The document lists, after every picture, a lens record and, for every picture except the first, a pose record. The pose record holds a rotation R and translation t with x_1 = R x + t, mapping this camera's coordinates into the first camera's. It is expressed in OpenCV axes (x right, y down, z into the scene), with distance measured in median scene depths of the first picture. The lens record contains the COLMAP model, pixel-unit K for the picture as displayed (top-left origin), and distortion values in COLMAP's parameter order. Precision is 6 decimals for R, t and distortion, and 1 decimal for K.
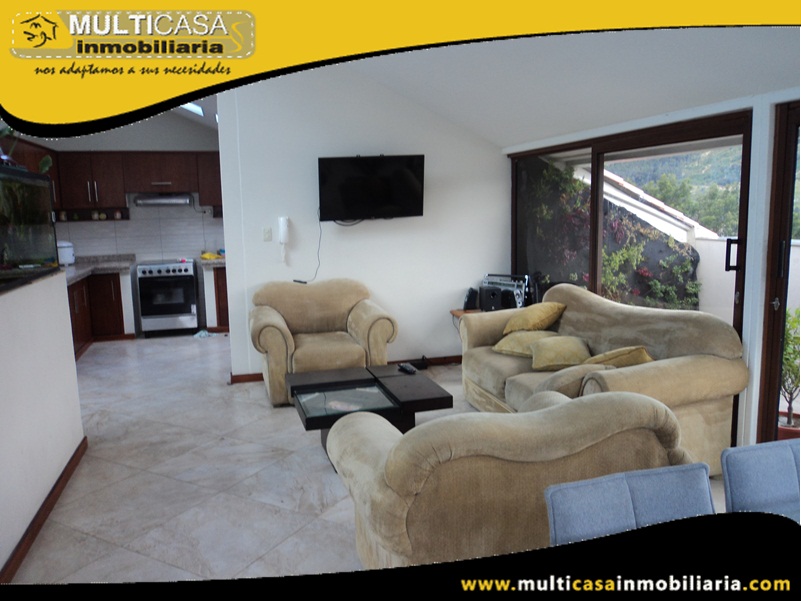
lens RADIAL K [[673.0, 0, 401.9], [0, 673.0, 300.4], [0, 0, 1]] dist [0.009349, 0.007868]
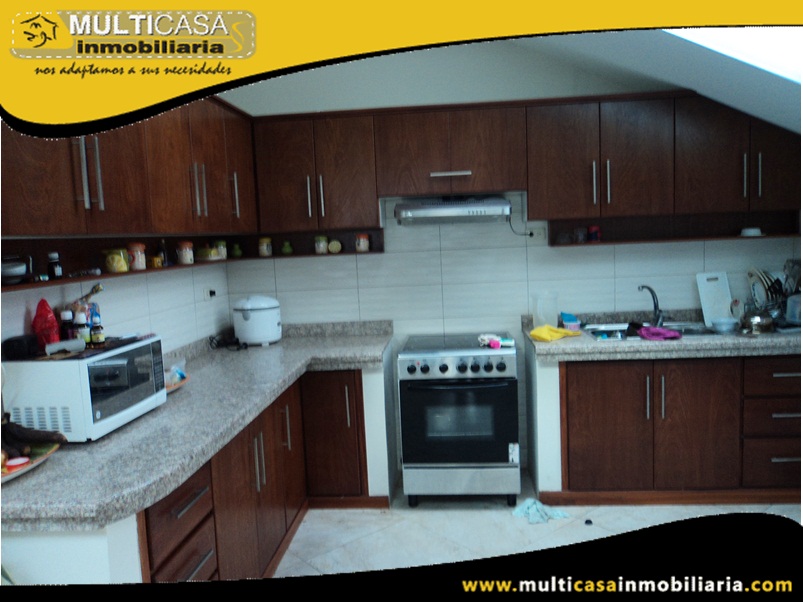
lens RADIAL K [[674.7, 0, 402.2], [0, 674.7, 301.4], [0, 0, 1]] dist [0.009349, 0.007868]
pose [[0.941278, 0.015873, -0.337258, -0.230800], [-0.025656, 0.999369, -0.024568, -0.074174], [0.336655, 0.031778, 0.941092, 0.556678]]
